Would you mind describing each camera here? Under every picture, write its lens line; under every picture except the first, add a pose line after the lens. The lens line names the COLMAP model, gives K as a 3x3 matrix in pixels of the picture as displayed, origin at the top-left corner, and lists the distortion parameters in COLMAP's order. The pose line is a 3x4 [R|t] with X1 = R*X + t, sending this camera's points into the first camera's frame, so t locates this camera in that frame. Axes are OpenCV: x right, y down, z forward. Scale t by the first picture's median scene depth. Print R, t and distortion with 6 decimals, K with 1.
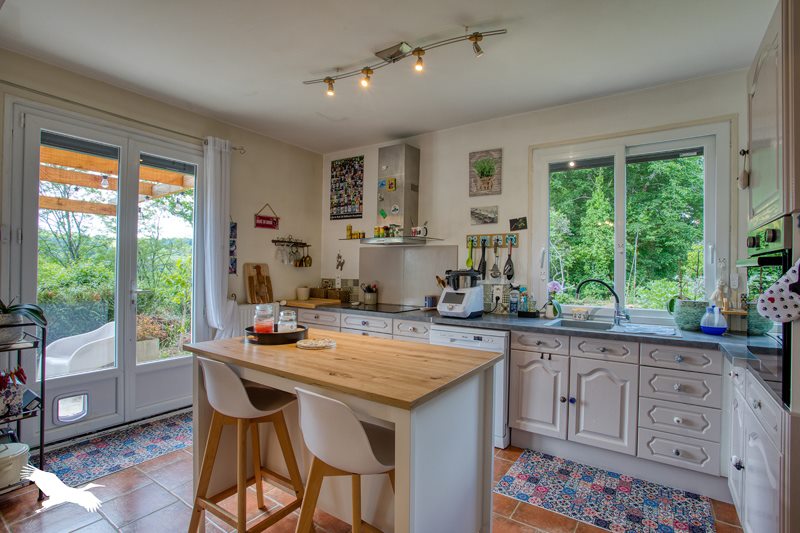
lens RADIAL K [[387.1, 0, 400.0], [0, 387.1, 266.5], [0, 0, 1]] dist [-0.080175, 0.000169]
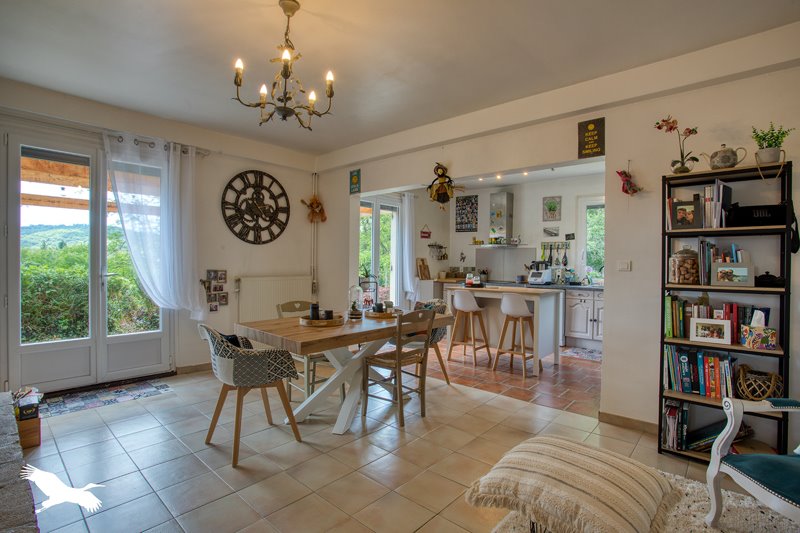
lens RADIAL K [[387.1, 0, 400.0], [0, 387.1, 266.5], [0, 0, 1]] dist [-0.080175, 0.000169]
pose [[0.991700, -0.001380, -0.128566, -0.265759], [0.003273, 0.999889, 0.014507, 0.005871], [0.128531, -0.014808, 0.991595, -0.916438]]
